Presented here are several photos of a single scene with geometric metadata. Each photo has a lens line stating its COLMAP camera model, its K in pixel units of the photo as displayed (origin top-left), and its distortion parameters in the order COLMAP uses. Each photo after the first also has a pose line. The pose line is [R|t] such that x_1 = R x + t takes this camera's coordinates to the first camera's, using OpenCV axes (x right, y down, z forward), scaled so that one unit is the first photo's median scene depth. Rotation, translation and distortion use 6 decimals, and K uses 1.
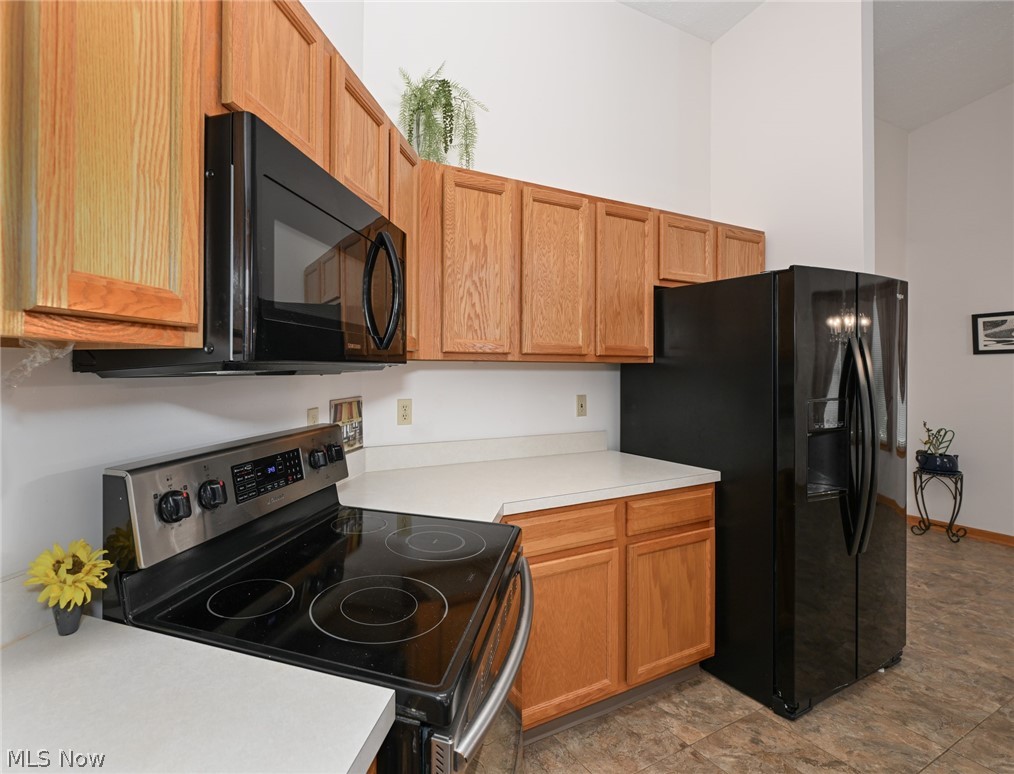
lens RADIAL K [[487.4, 0, 408.5], [0, 487.4, 365.2], [0, 0, 1]] dist [-0.001248, 0.000438]
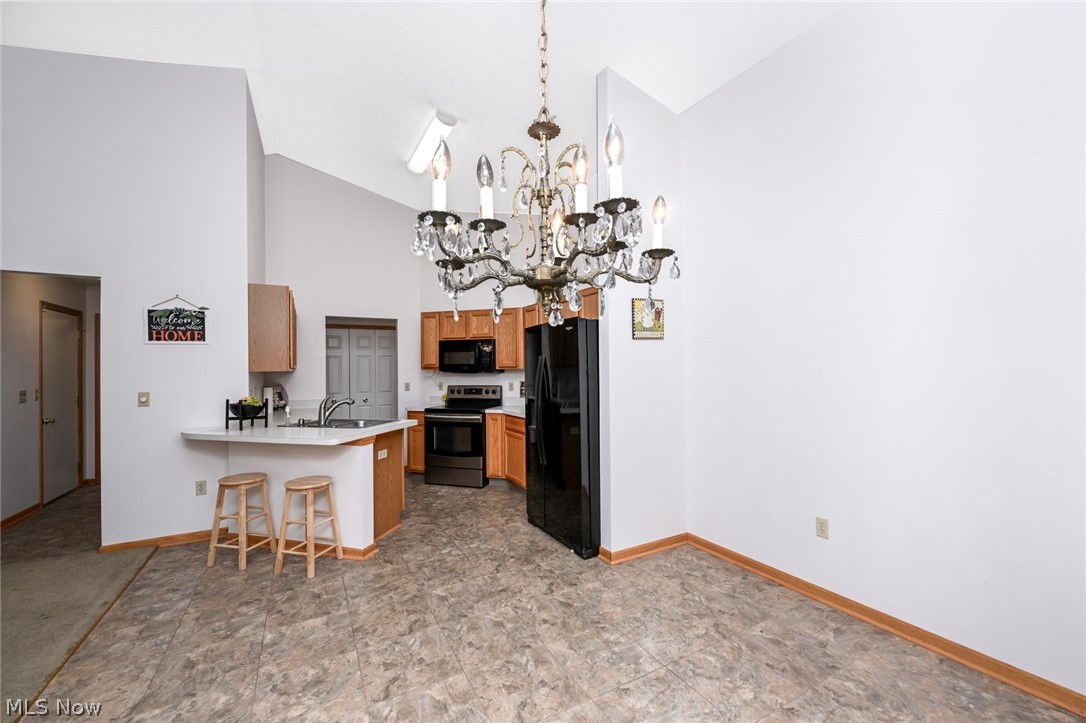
lens RADIAL K [[434.2, 0, 537.8], [0, 434.2, 365.4], [0, 0, 1]] dist [0.000082, -0.001205]
pose [[0.046939, -0.013997, -0.998800, 2.578037], [0.010370, 0.999855, -0.013525, 0.004875], [0.998844, -0.009722, 0.047078, 0.851833]]
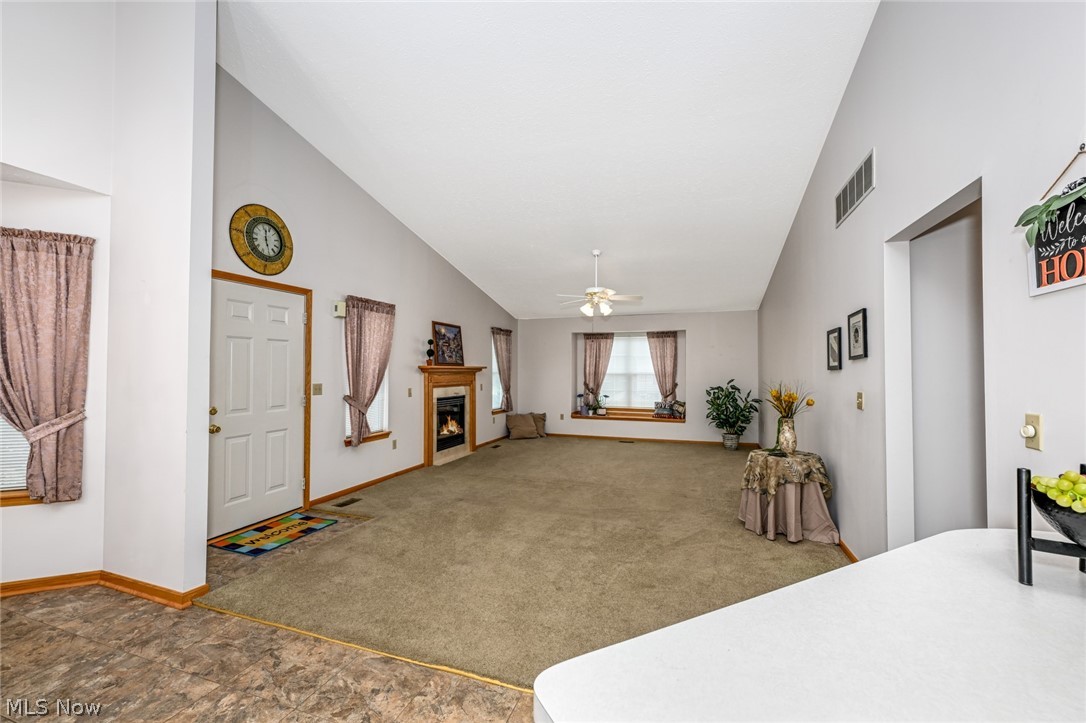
lens RADIAL K [[434.2, 0, 541.9], [0, 434.2, 361.2], [0, 0, 1]] dist [0.000082, -0.001205]
pose [[-0.710491, 0.007070, 0.703671, 0.956616], [-0.009788, 0.999754, -0.019928, 0.006468], [-0.703638, -0.021046, -0.710247, 0.464317]]
